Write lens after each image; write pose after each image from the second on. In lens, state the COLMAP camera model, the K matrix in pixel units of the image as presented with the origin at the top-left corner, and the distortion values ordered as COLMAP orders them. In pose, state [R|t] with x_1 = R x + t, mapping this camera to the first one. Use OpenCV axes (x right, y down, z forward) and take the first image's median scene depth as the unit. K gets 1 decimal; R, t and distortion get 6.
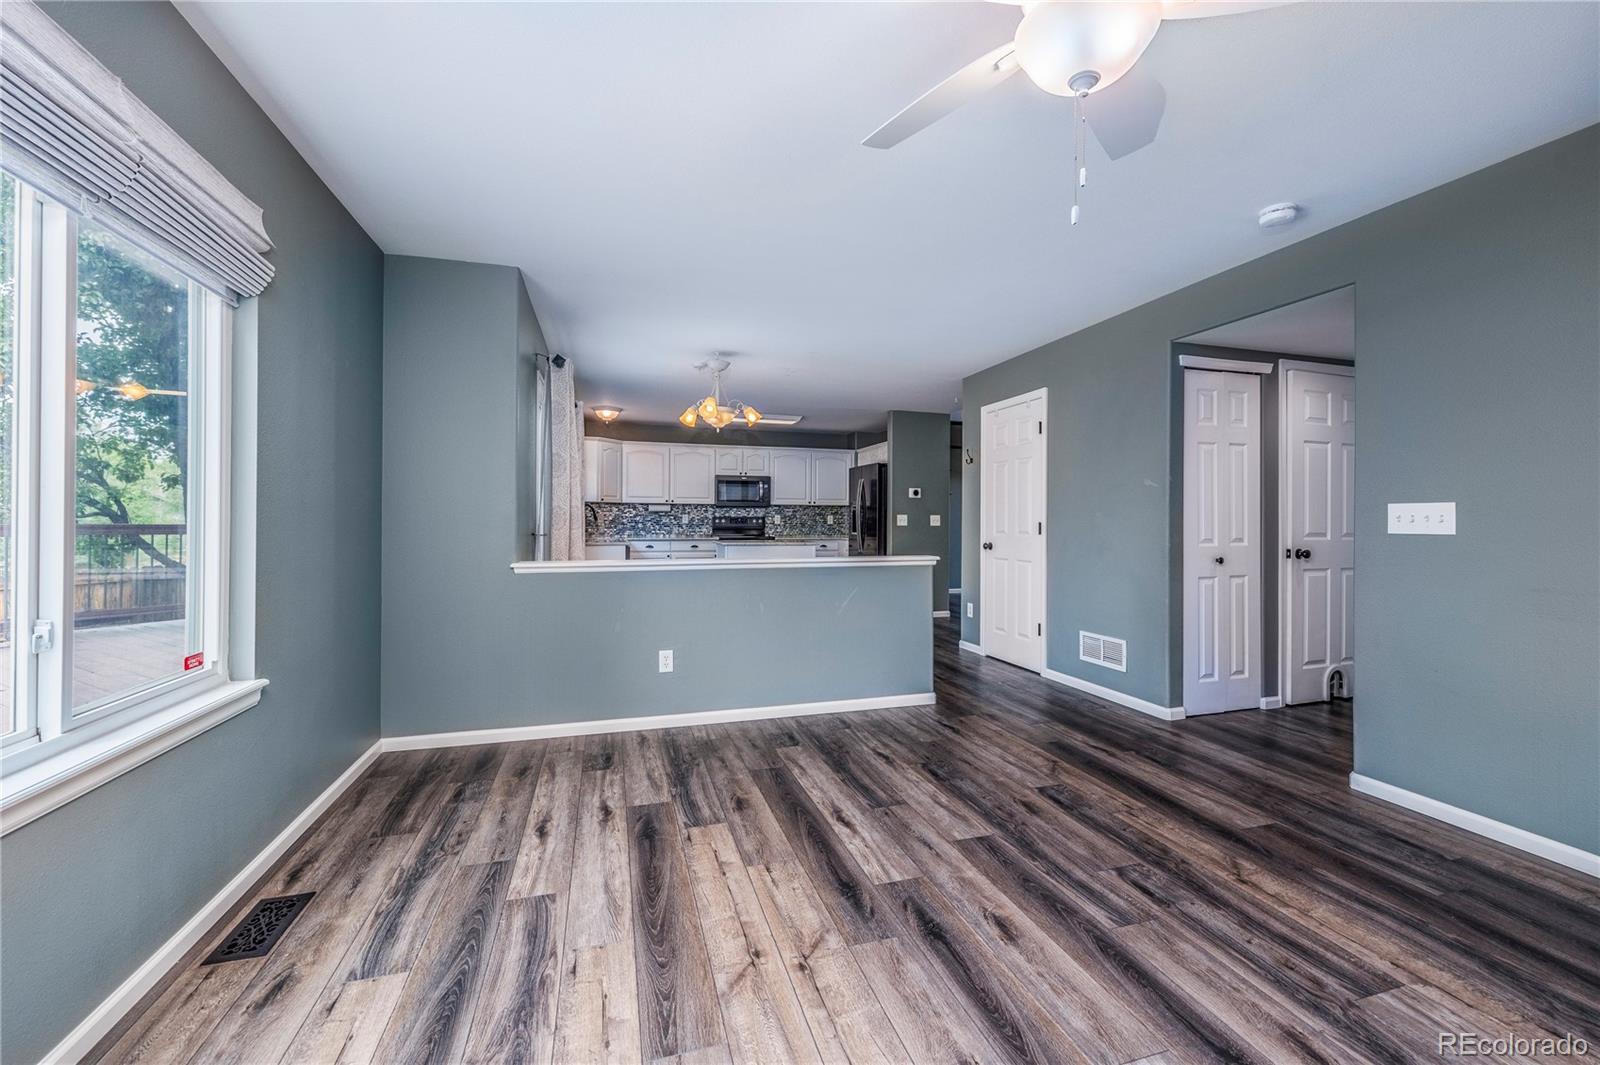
lens RADIAL K [[629.1, 0, 802.2], [0, 629.1, 528.0], [0, 0, 1]] dist [-0.001053, 0.000086]
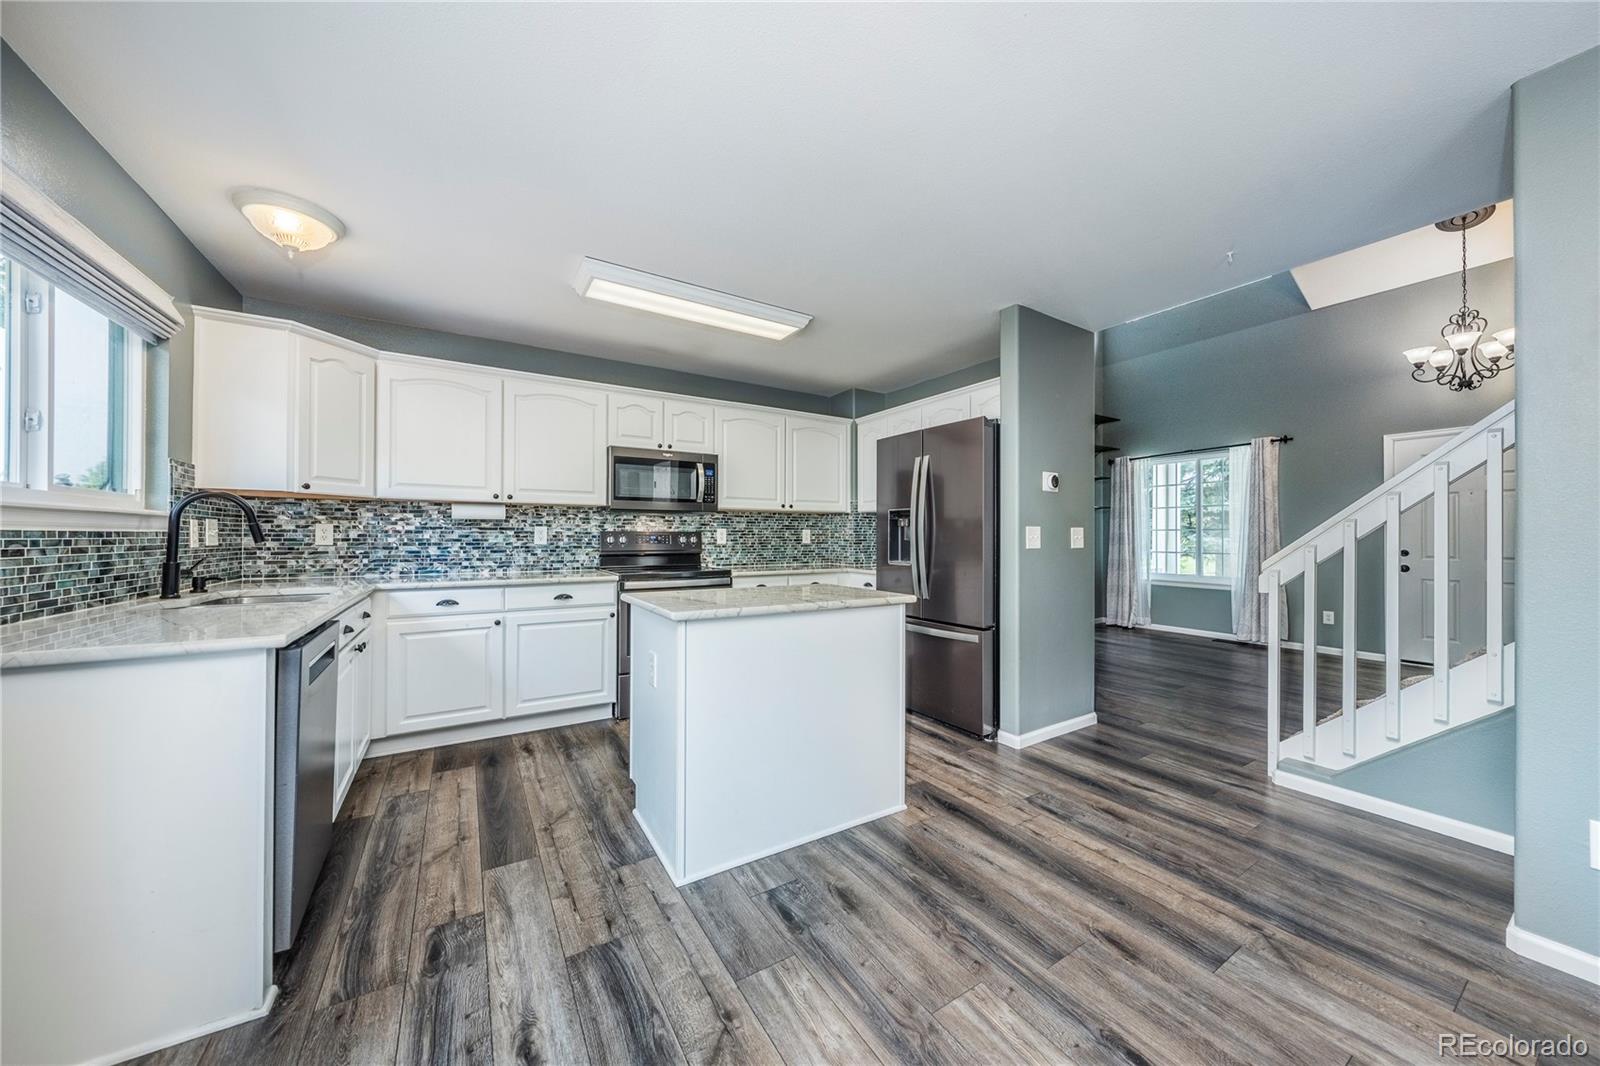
lens RADIAL K [[548.3, 0, 805.4], [0, 548.3, 528.9], [0, 0, 1]] dist [-0.004376, 0.001230]
pose [[0.963553, 0.001815, 0.267510, -0.102555], [0.004890, 0.999690, -0.024395, -0.008598], [-0.267471, 0.024814, 0.963246, 0.539853]]
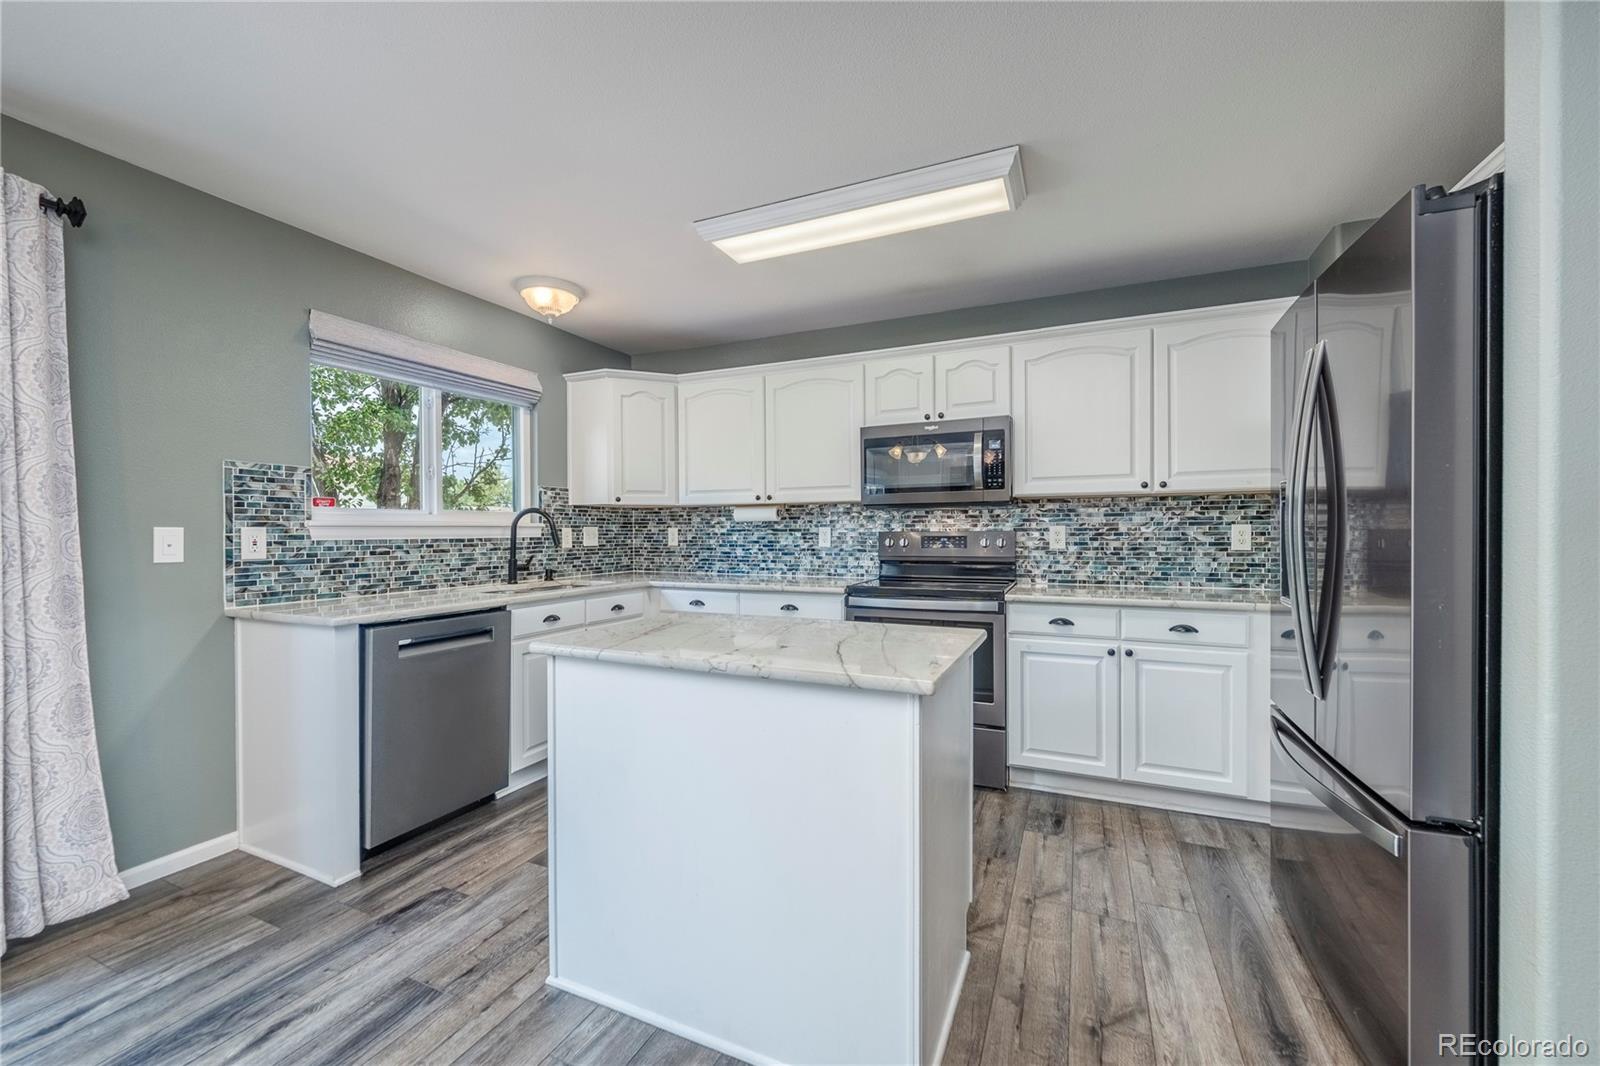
lens RADIAL K [[634.6, 0, 806.2], [0, 634.6, 529.9], [0, 0, 1]] dist [-0.000602, -0.000367]
pose [[0.754550, -0.009110, -0.656179, 0.096346], [0.000426, 0.999910, -0.013392, -0.014021], [0.656242, 0.009825, 0.754487, 0.661653]]
